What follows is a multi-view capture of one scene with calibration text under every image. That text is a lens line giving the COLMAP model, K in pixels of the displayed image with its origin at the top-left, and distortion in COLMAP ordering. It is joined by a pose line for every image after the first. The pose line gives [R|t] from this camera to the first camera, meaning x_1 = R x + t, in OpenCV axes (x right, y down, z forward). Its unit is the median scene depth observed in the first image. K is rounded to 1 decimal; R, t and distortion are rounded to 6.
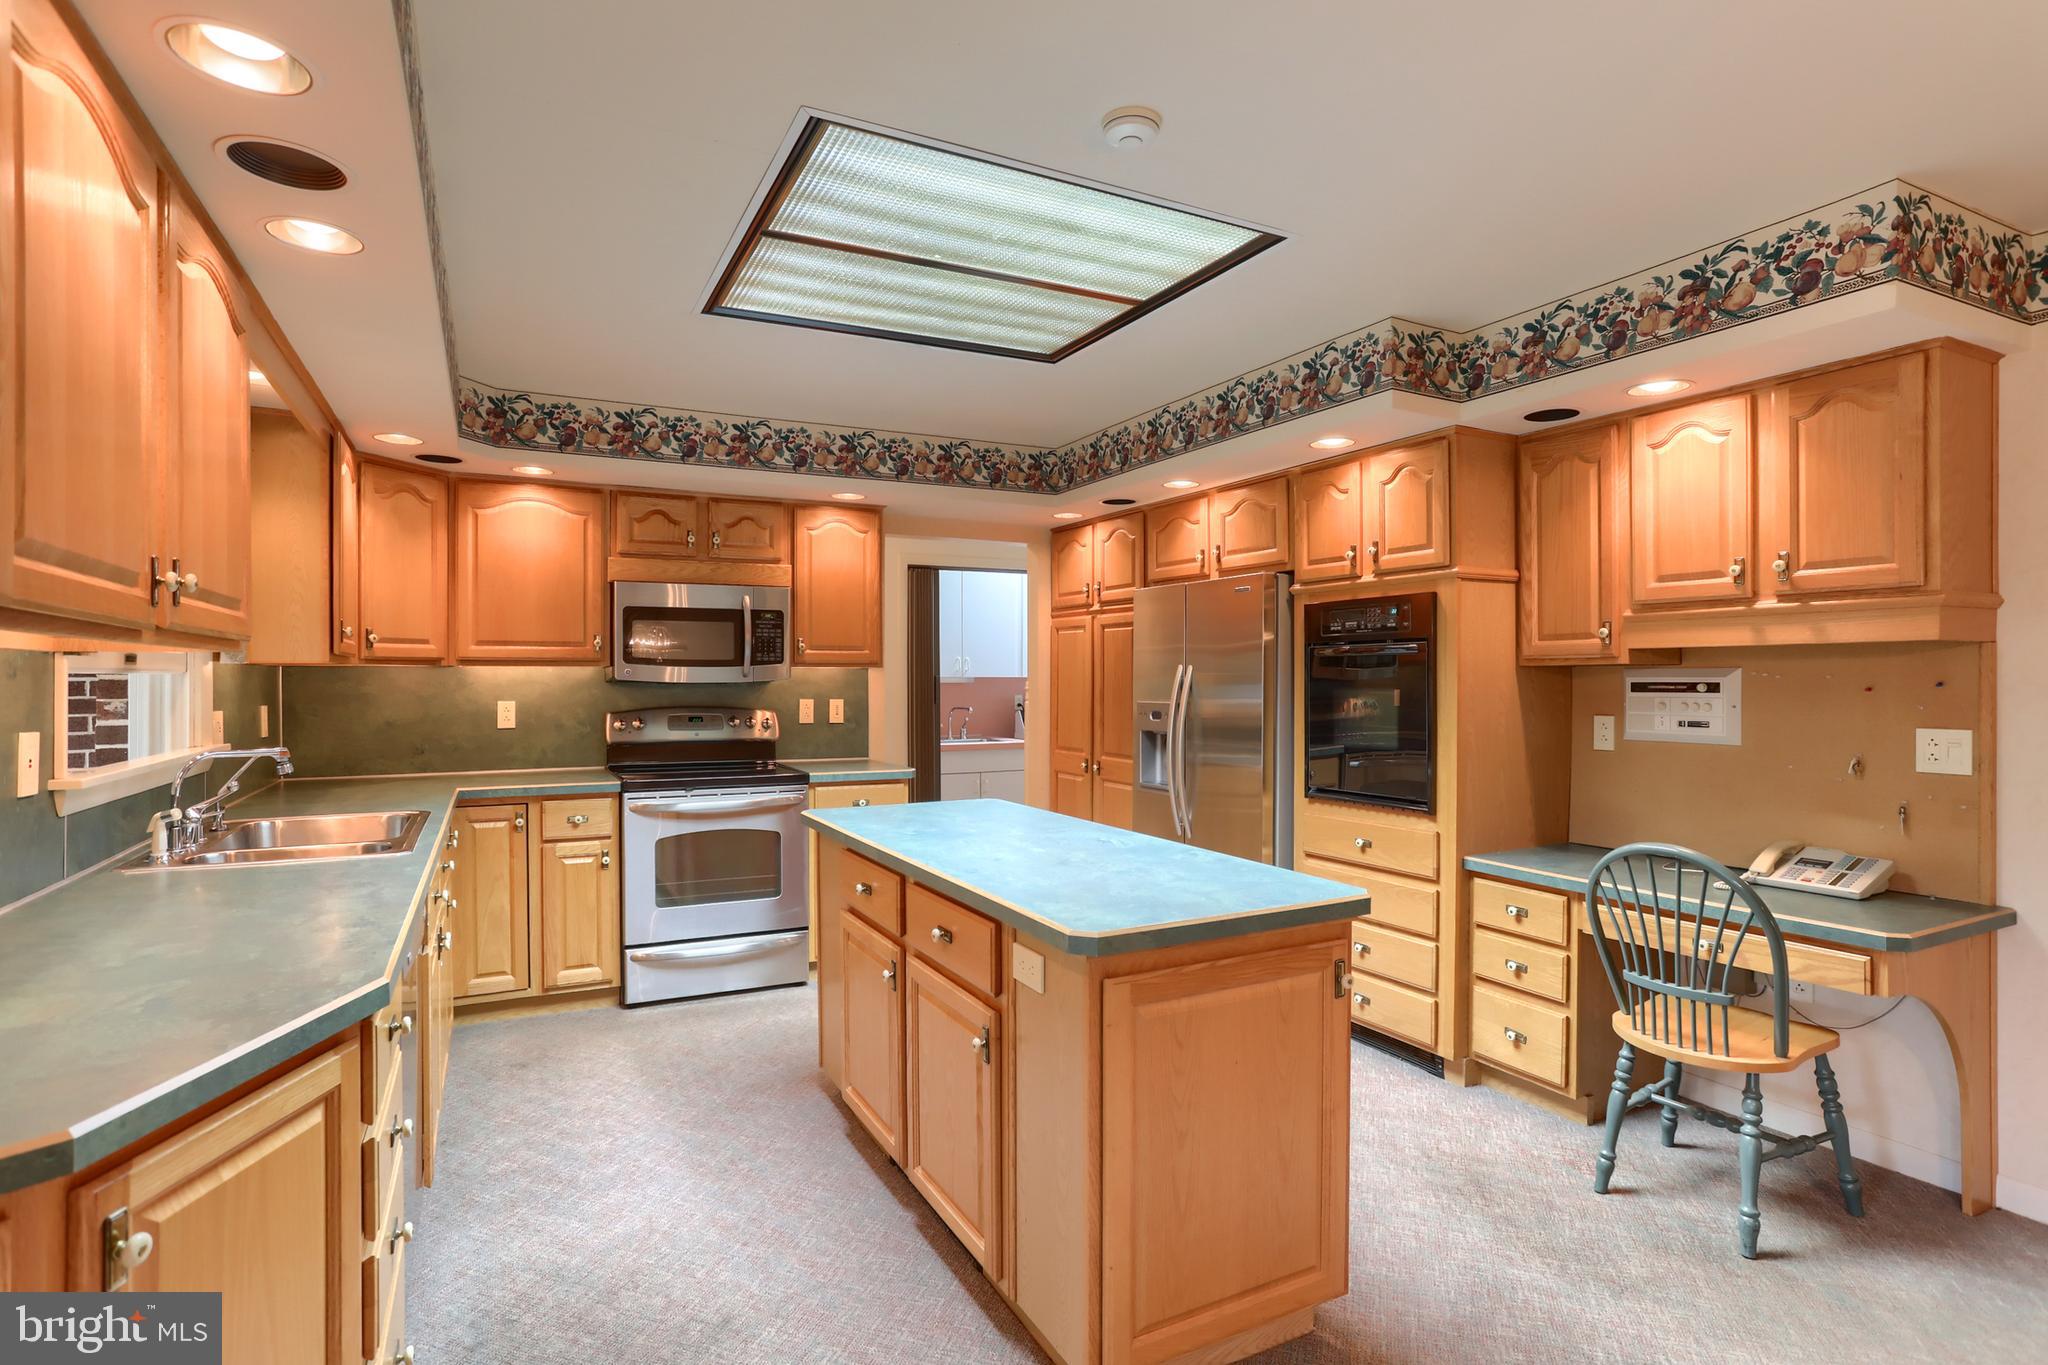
lens RADIAL K [[1056.6, 0, 1026.0], [0, 1056.6, 676.1], [0, 0, 1]] dist [-0.005650, 0.005665]
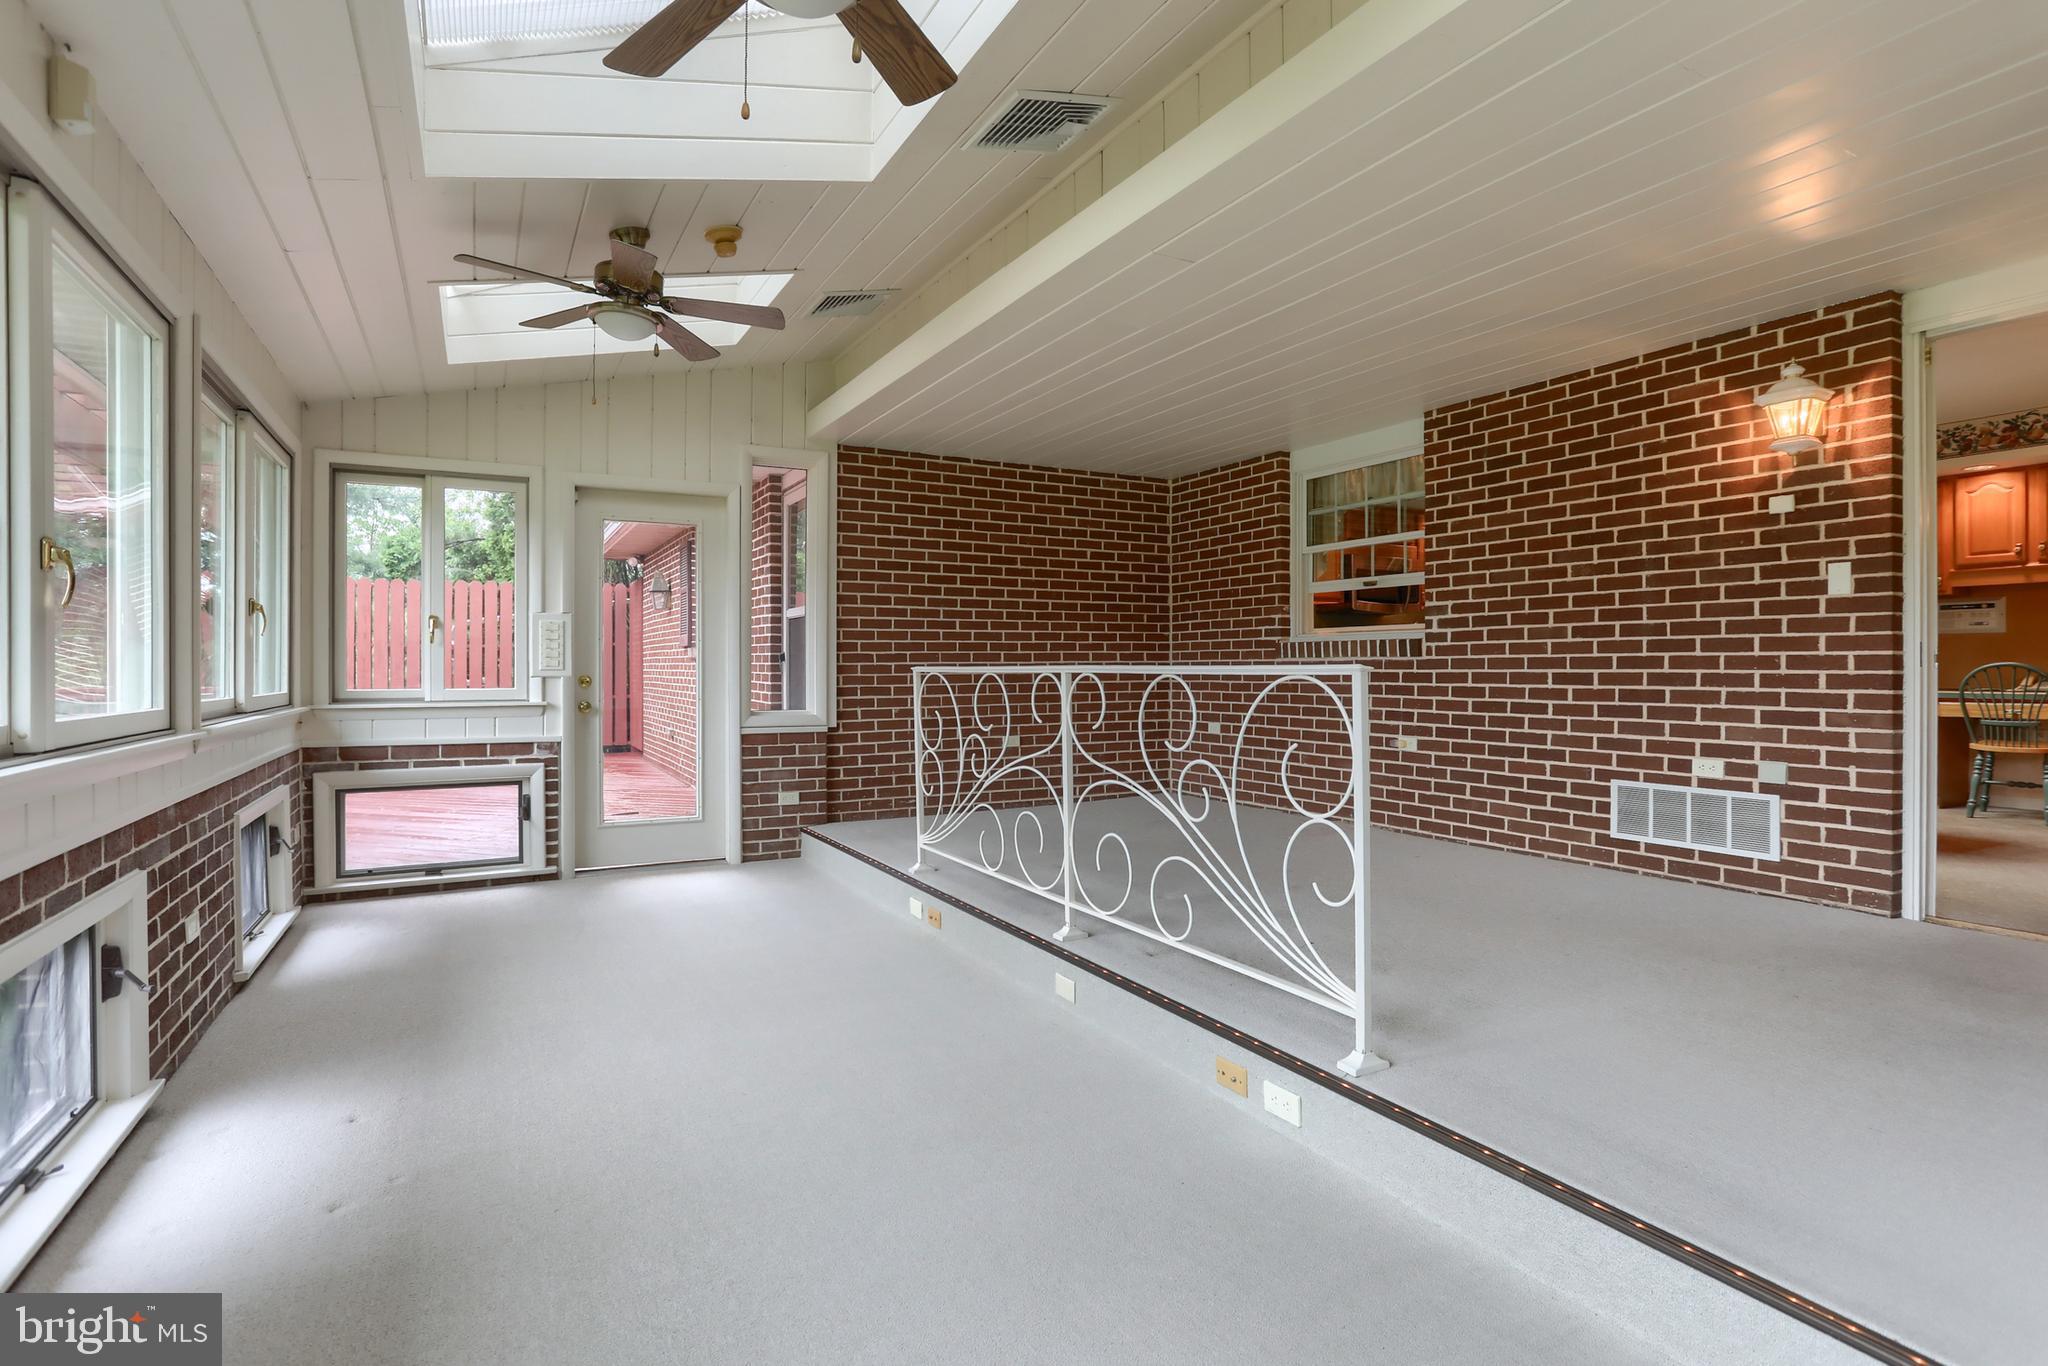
lens RADIAL K [[1056.6, 0, 1029.9], [0, 1056.6, 680.0], [0, 0, 1]] dist [-0.005650, 0.005665]
pose [[0.999703, 0.001865, 0.024297, -1.457532], [-0.002071, 0.999962, 0.008436, 0.159949], [-0.024281, -0.008484, 0.999669, -1.180330]]
